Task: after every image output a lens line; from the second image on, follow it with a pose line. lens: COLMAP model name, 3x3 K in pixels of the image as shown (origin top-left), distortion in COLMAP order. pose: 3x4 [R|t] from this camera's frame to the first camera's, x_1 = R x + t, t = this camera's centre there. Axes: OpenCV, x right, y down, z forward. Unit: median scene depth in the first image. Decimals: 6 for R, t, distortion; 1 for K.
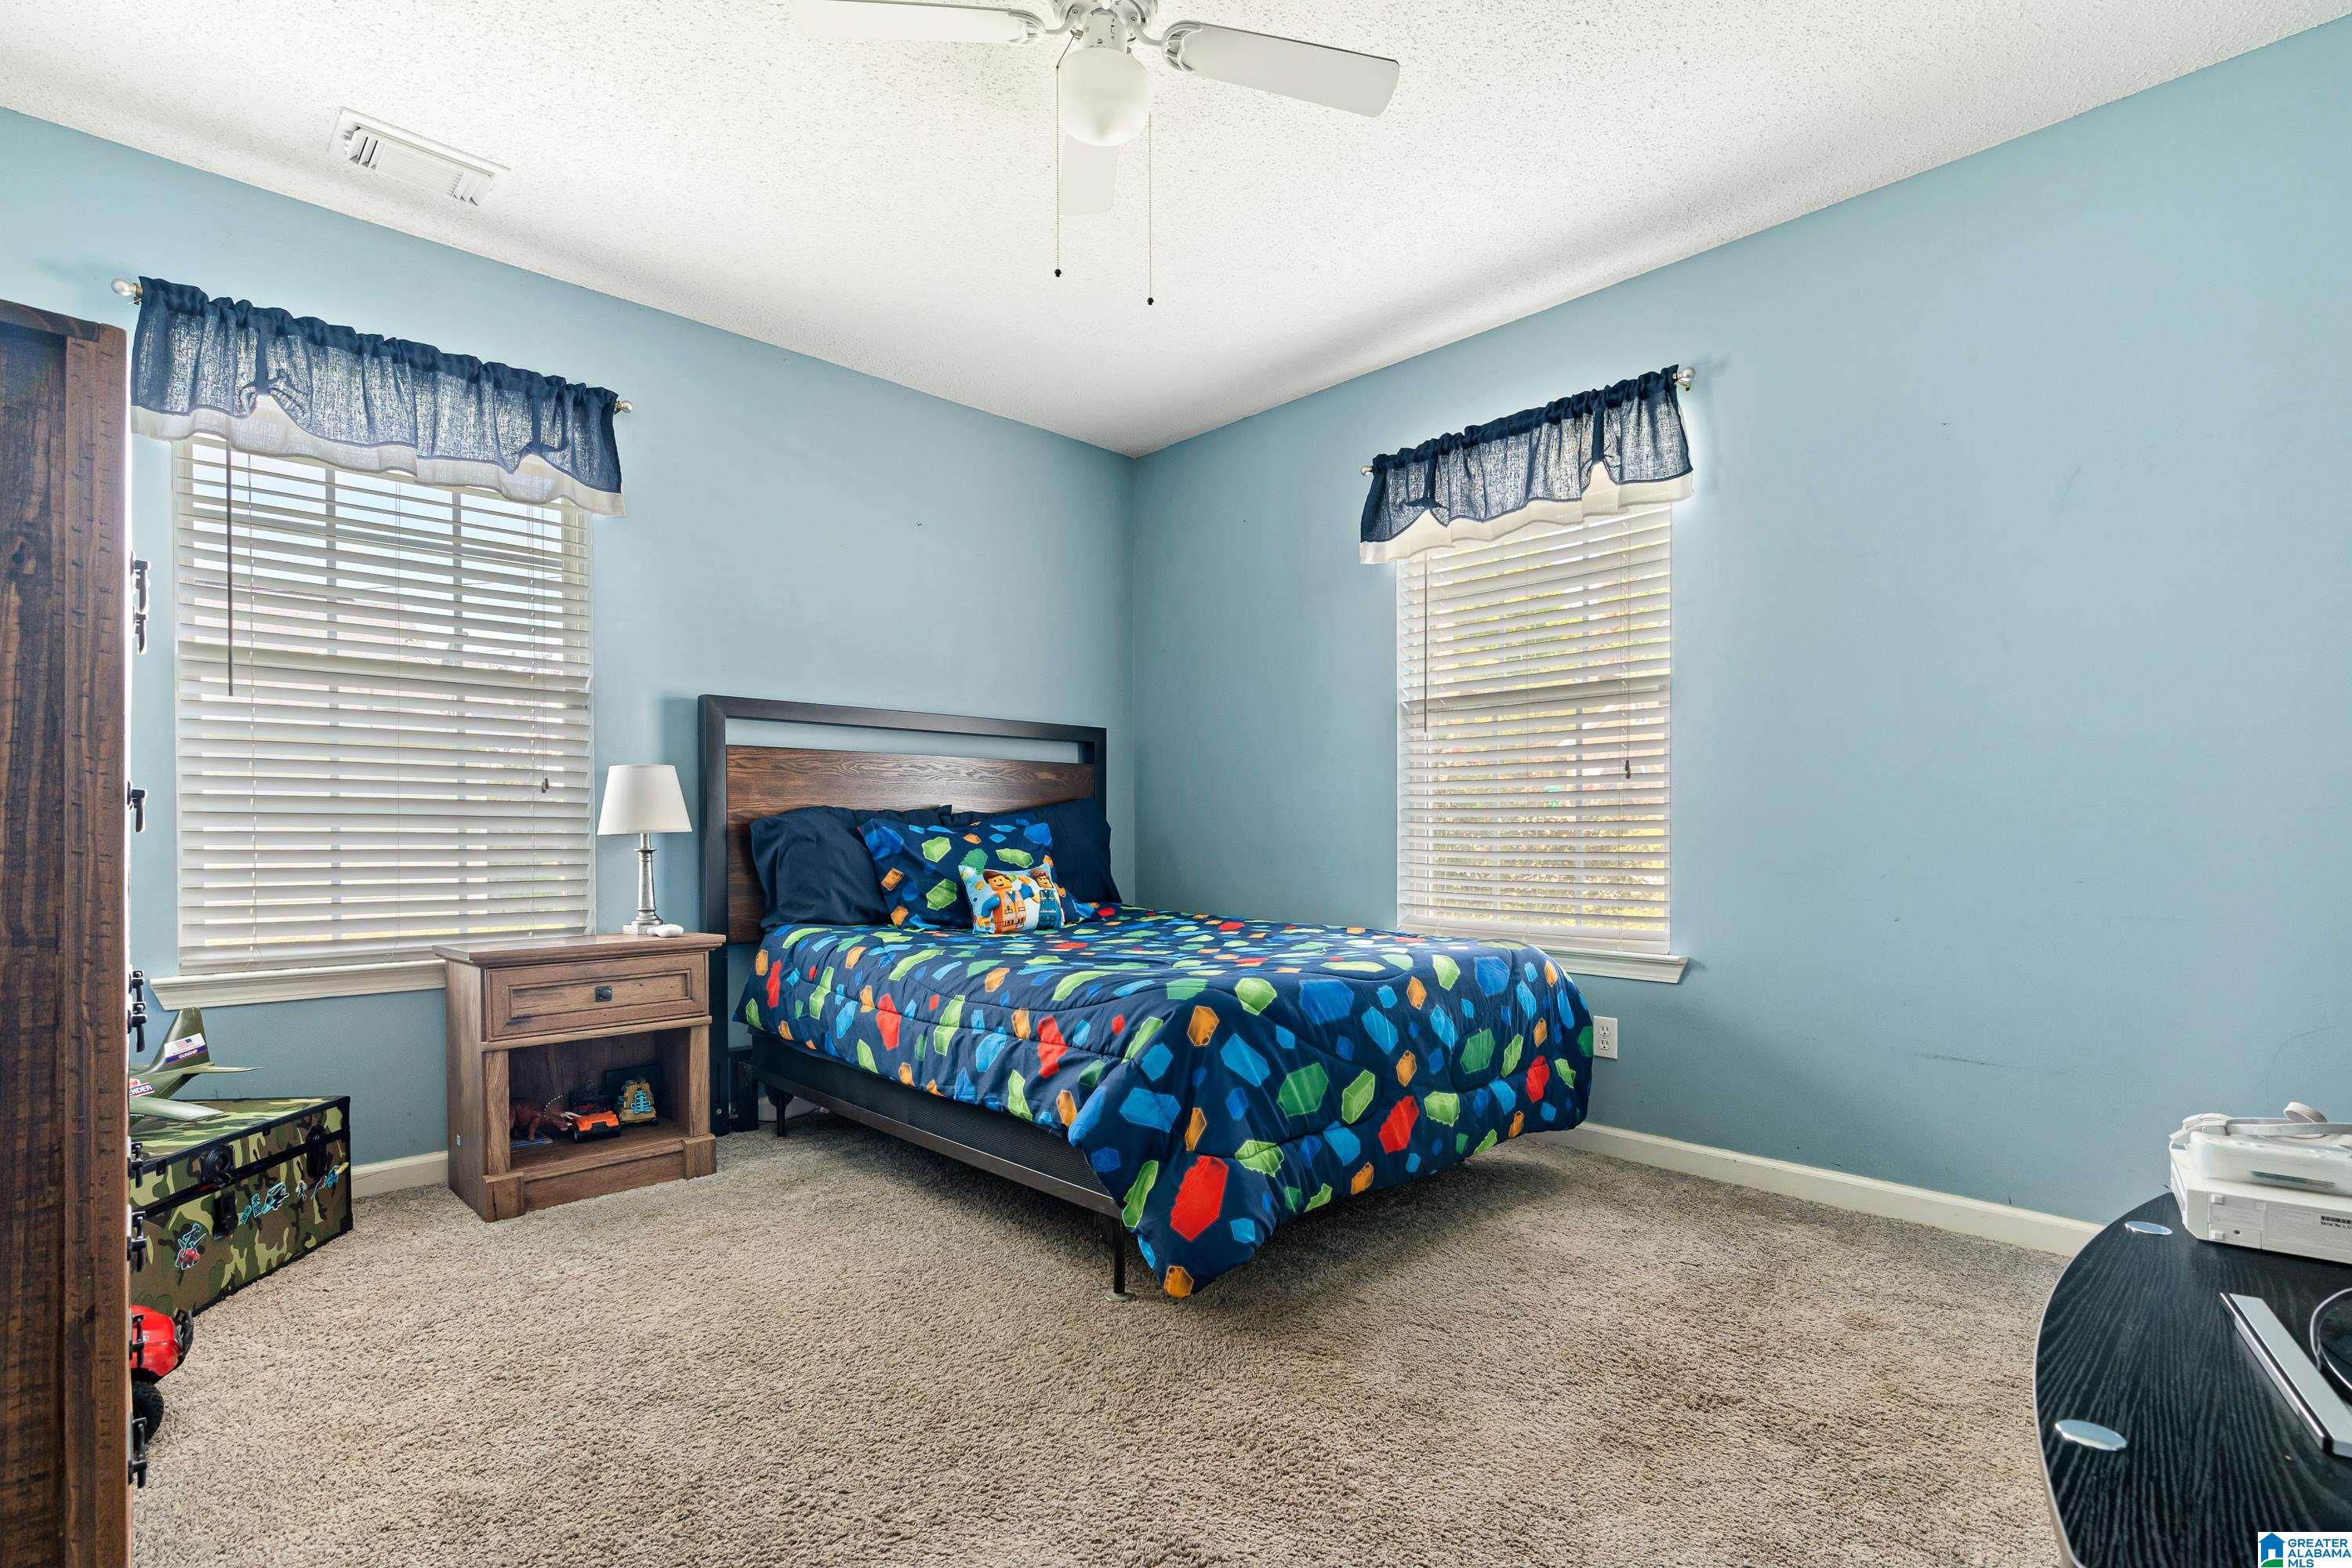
lens RADIAL K [[1058.0, 0, 1146.9], [0, 1058.0, 834.1], [0, 0, 1]] dist [-0.009395, 0.001288]
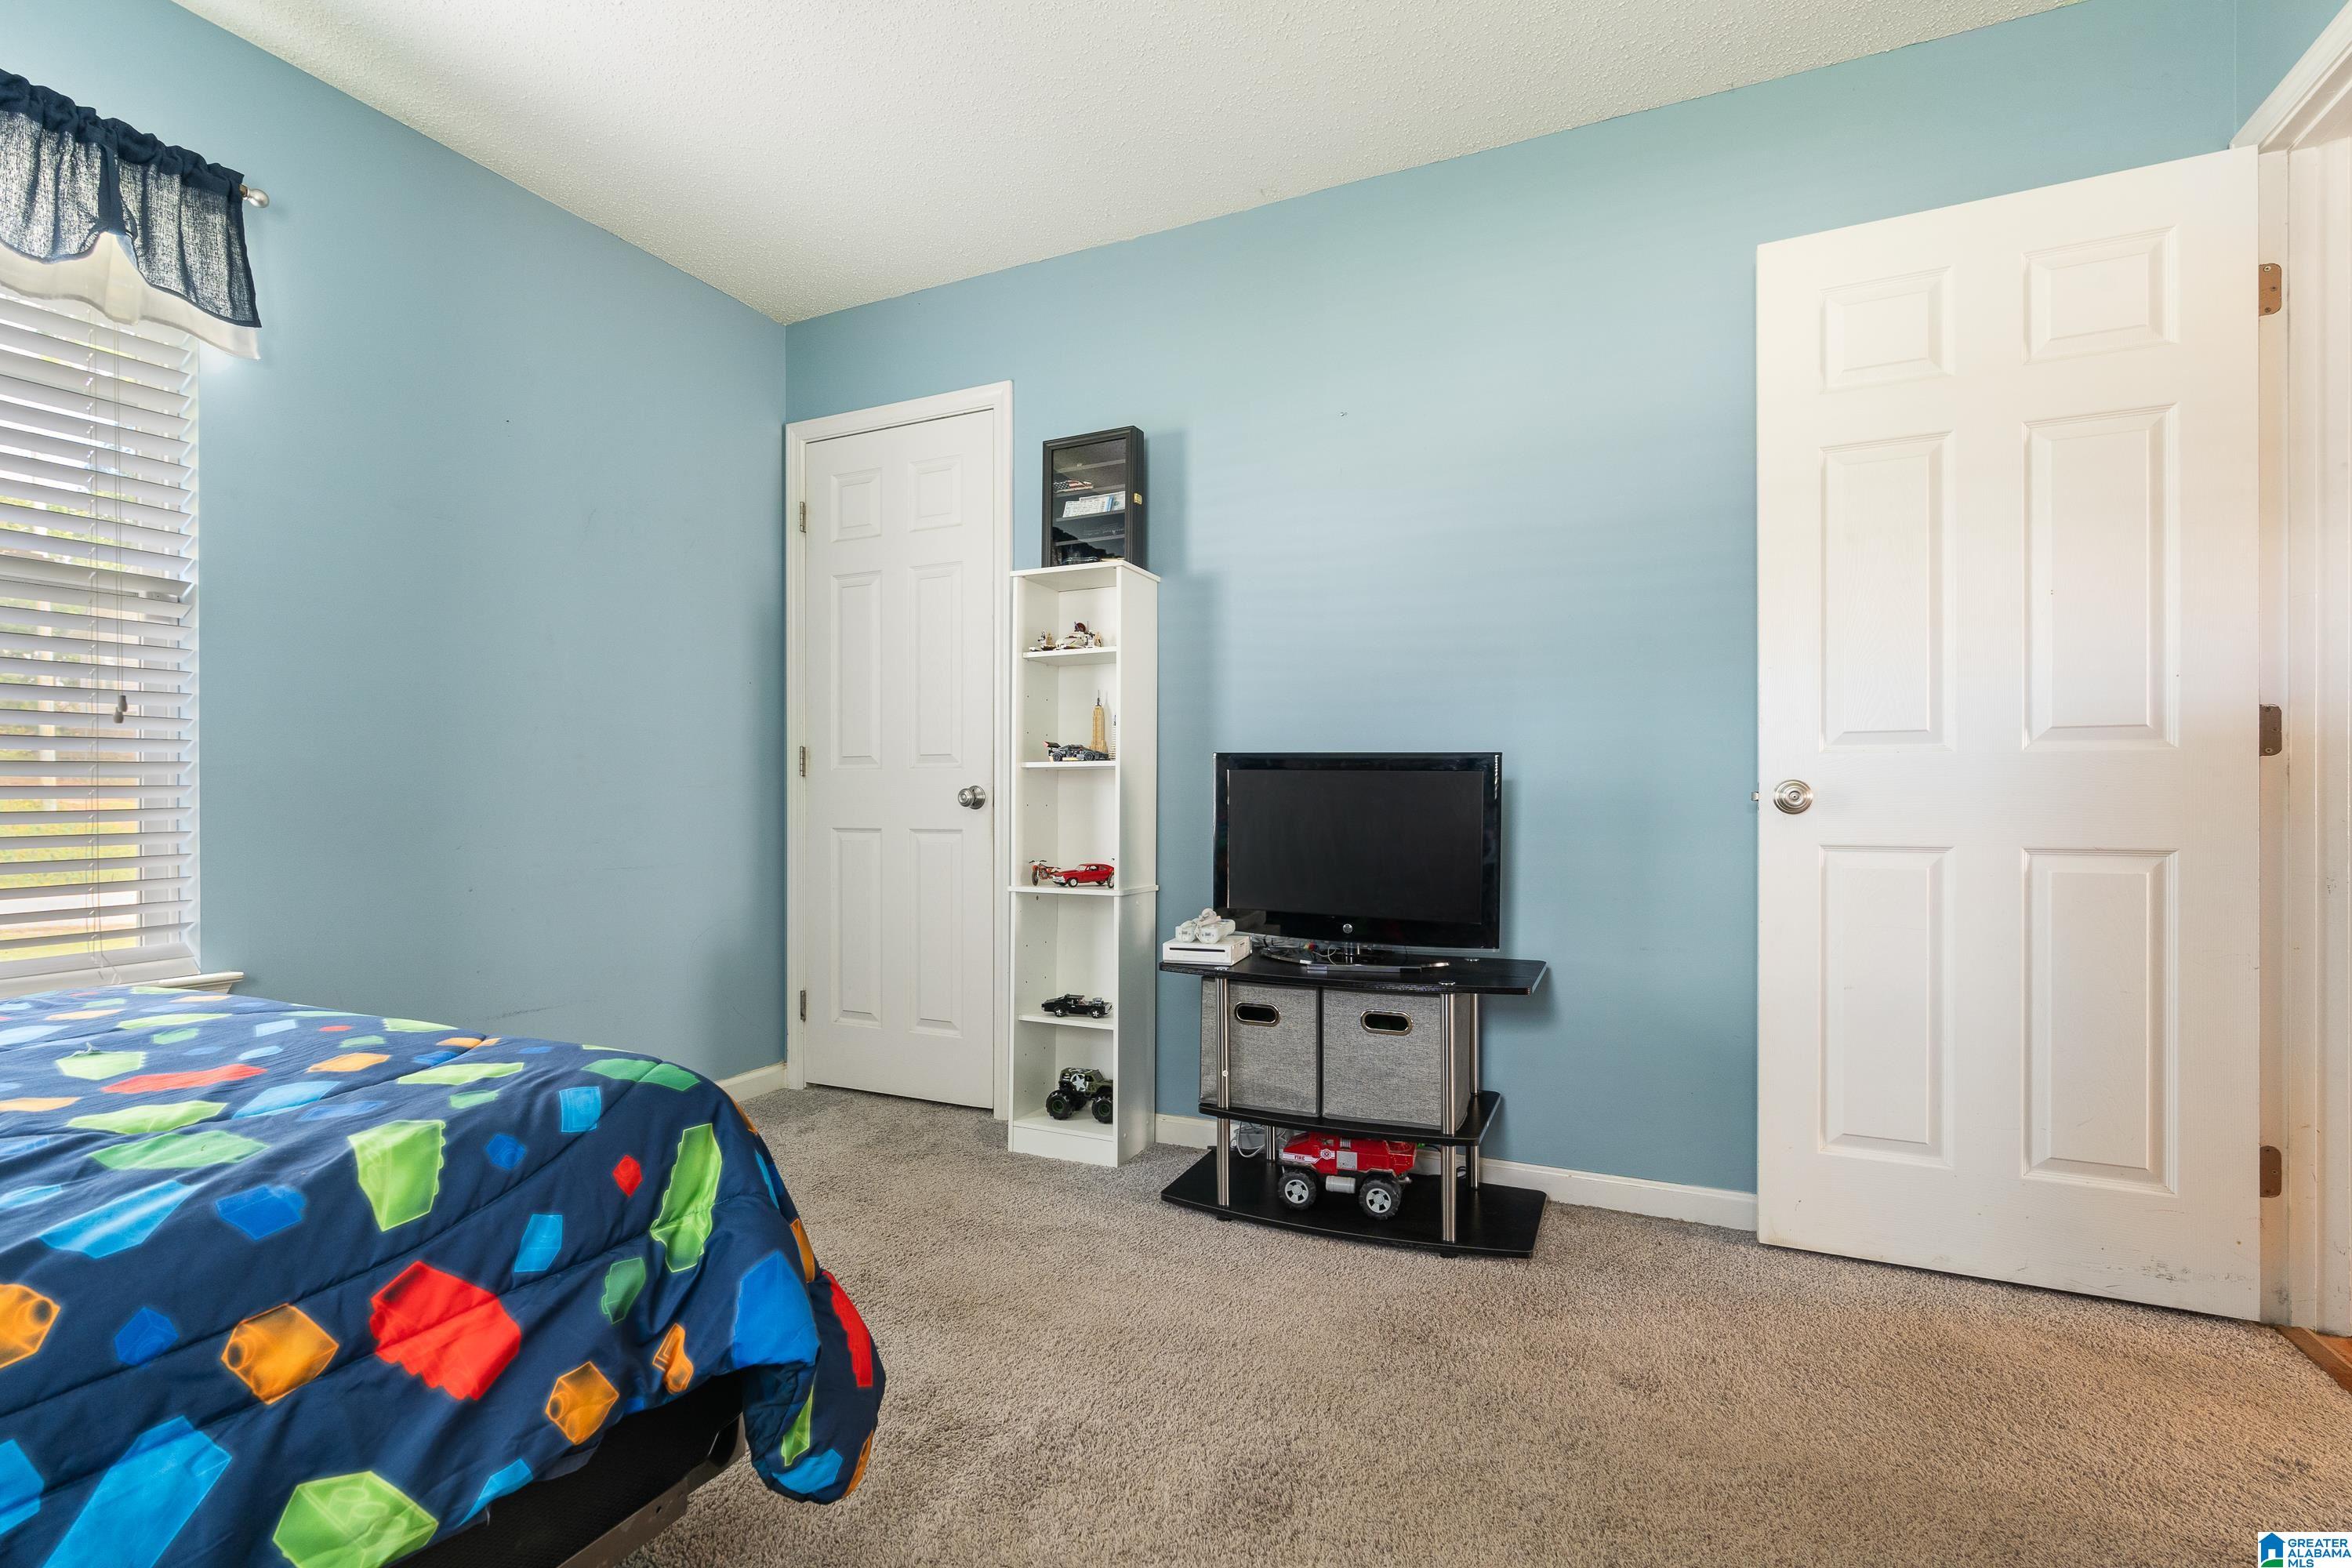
lens RADIAL K [[1058.0, 0, 1176.6], [0, 1058.0, 796.3], [0, 0, 1]] dist [-0.009395, 0.001288]
pose [[-0.368911, 0.004608, 0.929453, -0.577737], [-0.002787, 0.999978, -0.006064, -0.005782], [-0.929461, -0.004827, -0.368890, 0.886897]]
